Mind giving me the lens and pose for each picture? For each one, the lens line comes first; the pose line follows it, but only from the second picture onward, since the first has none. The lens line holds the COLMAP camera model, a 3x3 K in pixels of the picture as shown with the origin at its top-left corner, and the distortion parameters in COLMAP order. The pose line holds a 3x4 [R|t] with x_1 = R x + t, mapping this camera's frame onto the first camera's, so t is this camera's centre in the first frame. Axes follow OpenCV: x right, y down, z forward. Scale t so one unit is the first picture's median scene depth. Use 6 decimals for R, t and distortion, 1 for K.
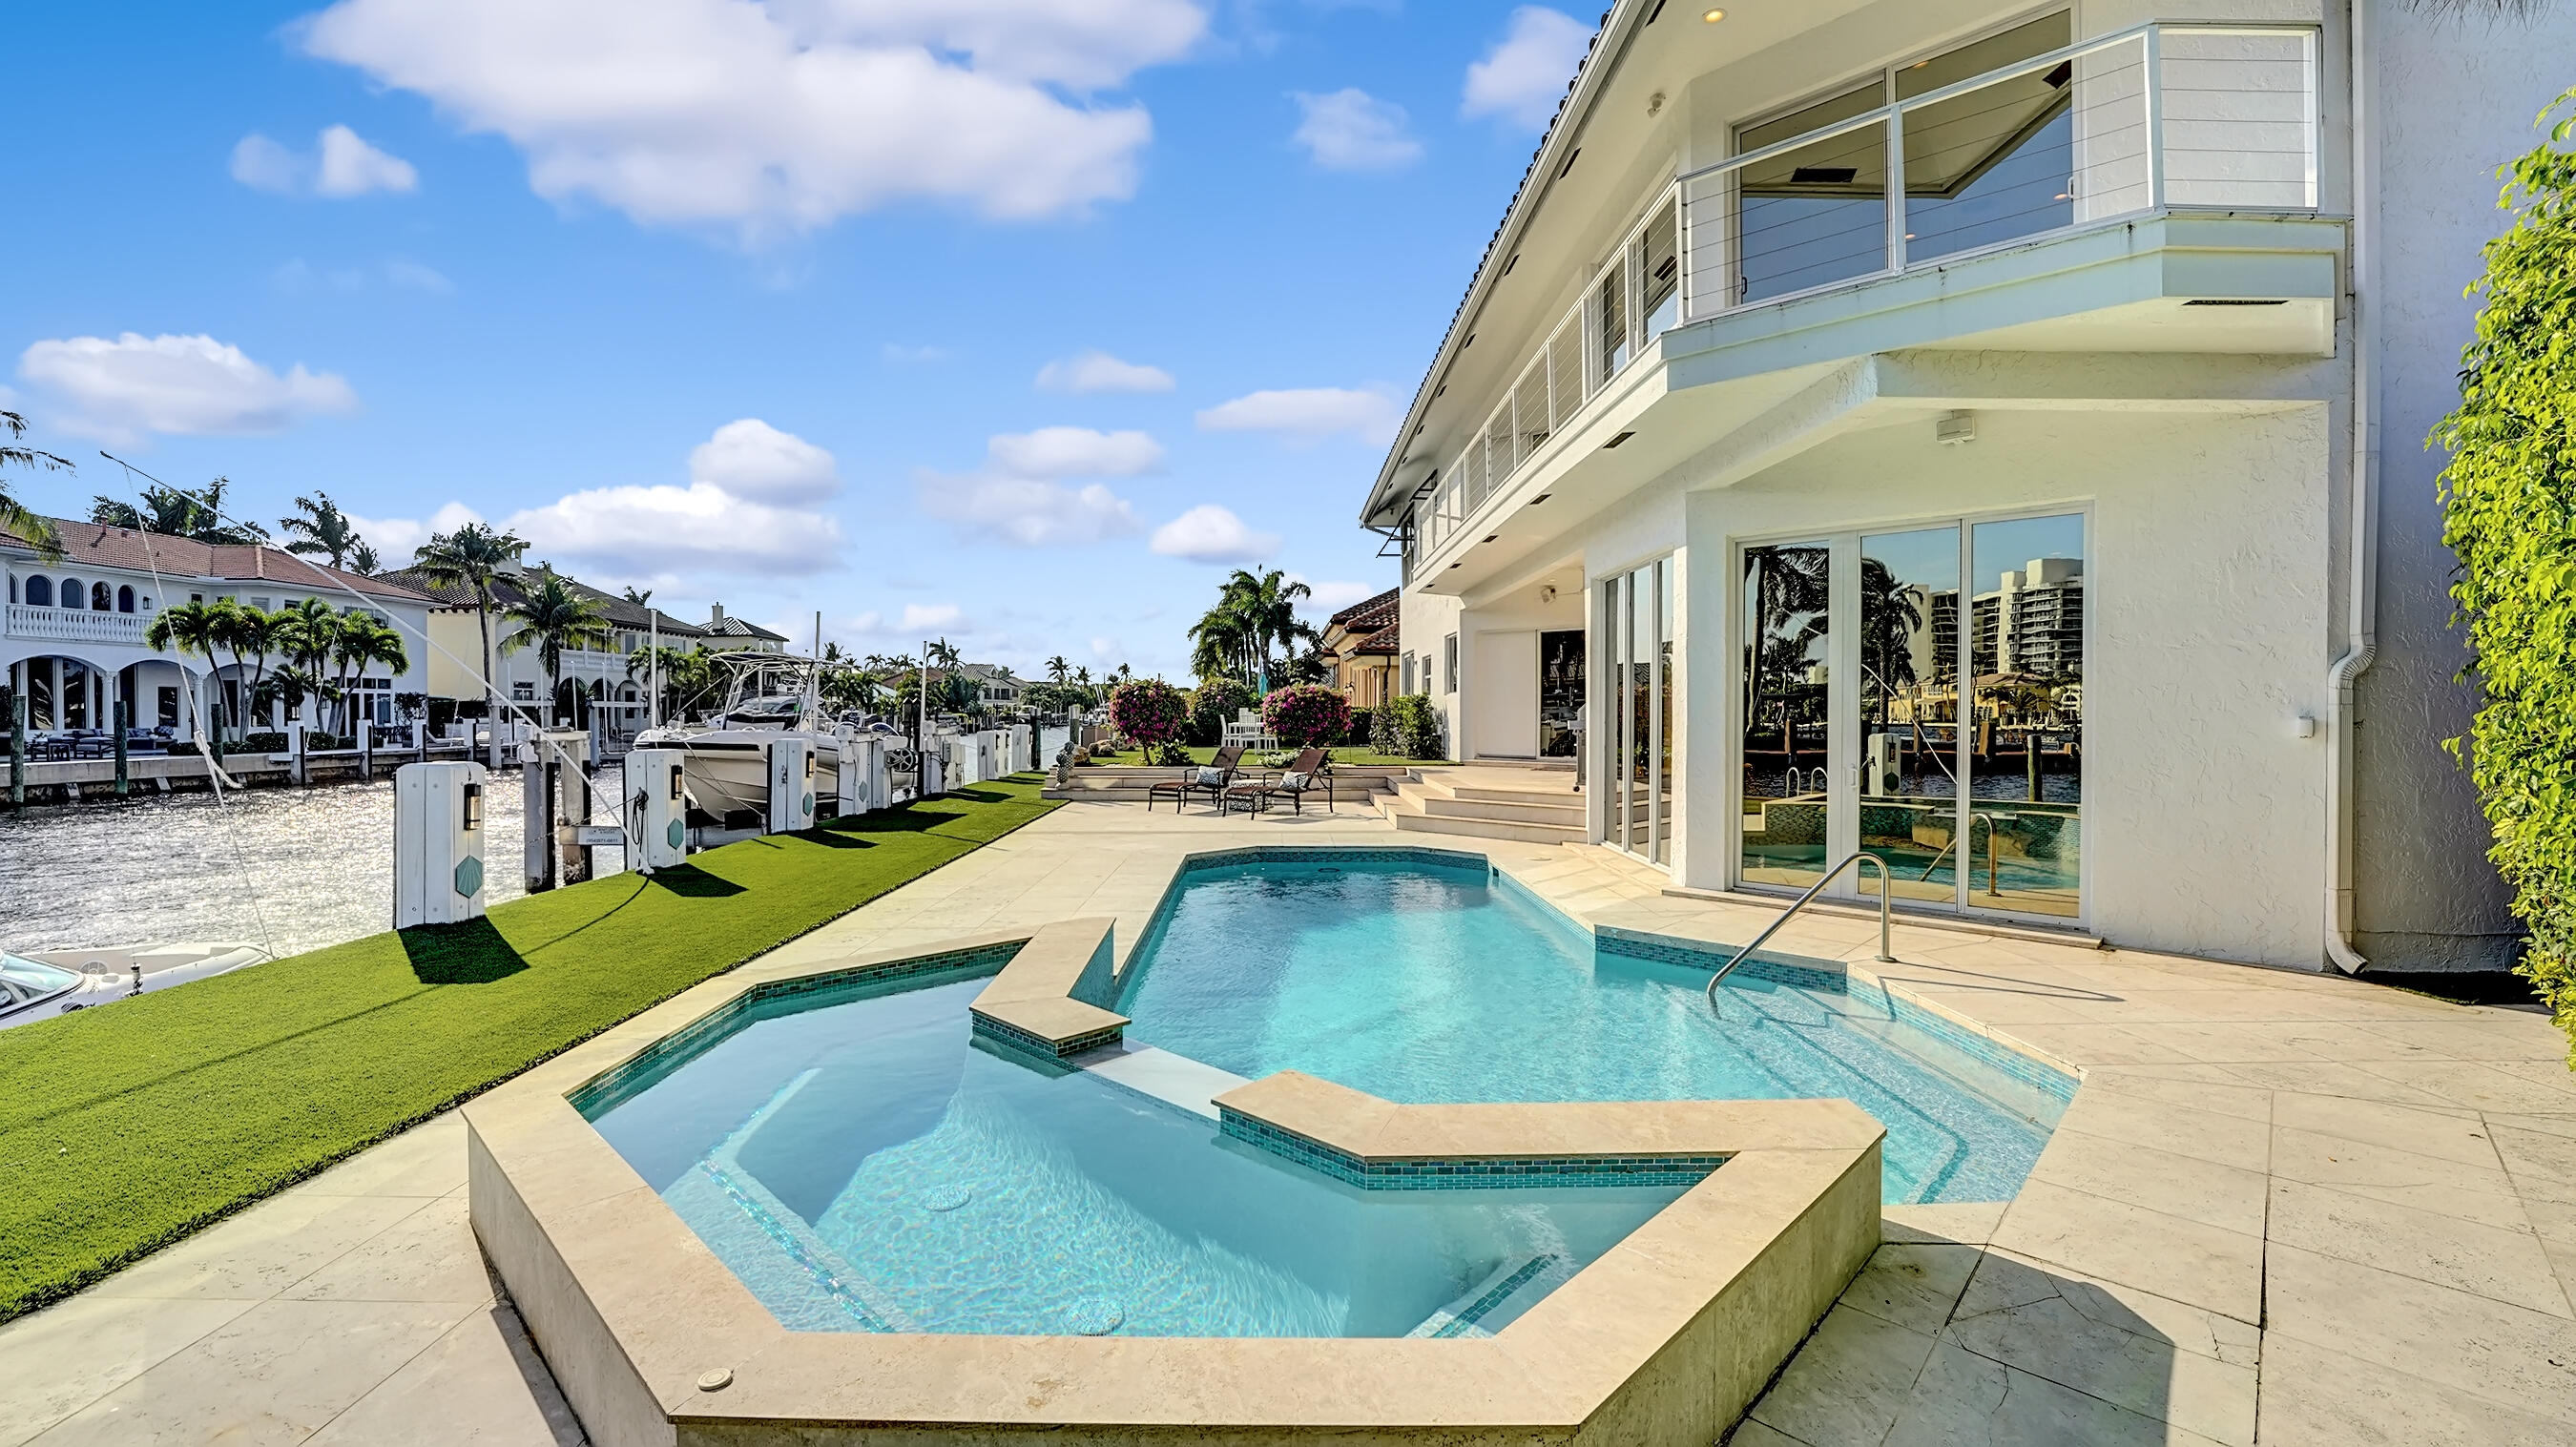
lens RADIAL K [[1048.3, 0, 1283.4], [0, 1048.3, 730.7], [0, 0, 1]] dist [-0.027543, 0.002319]
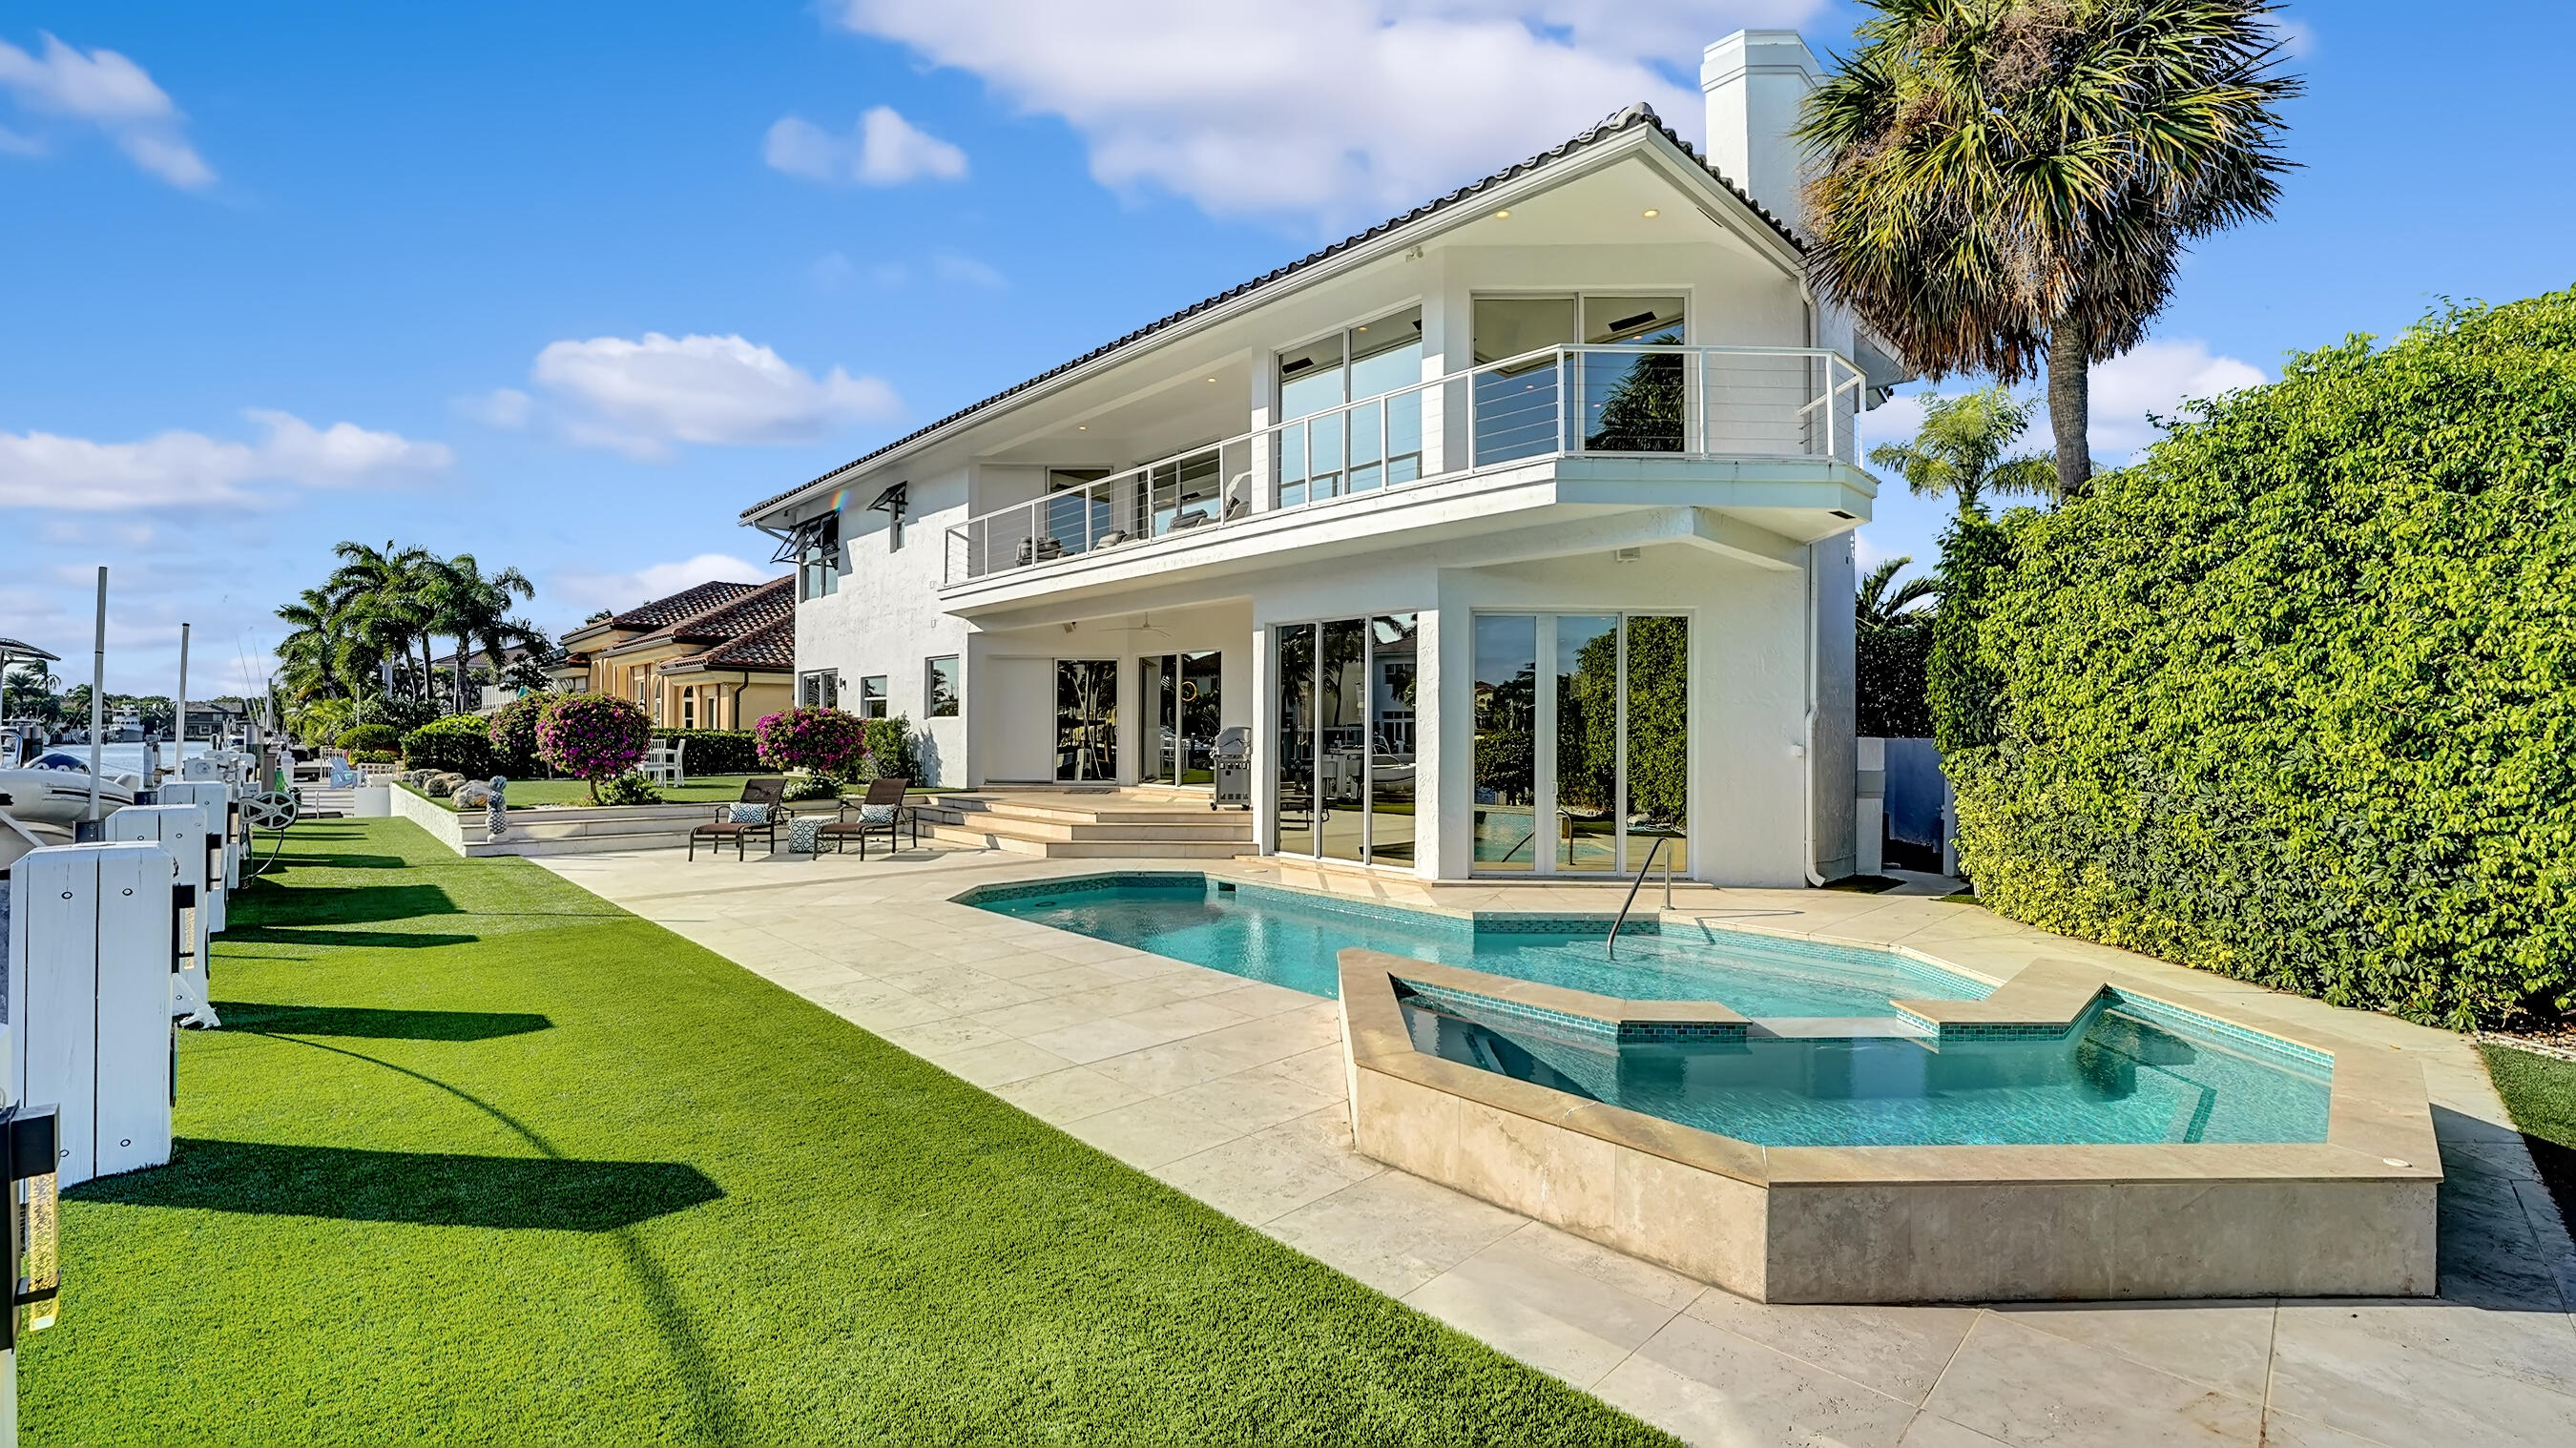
lens RADIAL K [[1048.3, 0, 1283.4], [0, 1048.3, 731.2], [0, 0, 1]] dist [-0.027543, 0.002319]
pose [[0.730095, 0.005242, 0.683325, -0.429004], [0.009388, 0.999799, -0.017700, -0.005694], [-0.683281, 0.019338, 0.729899, 0.143604]]
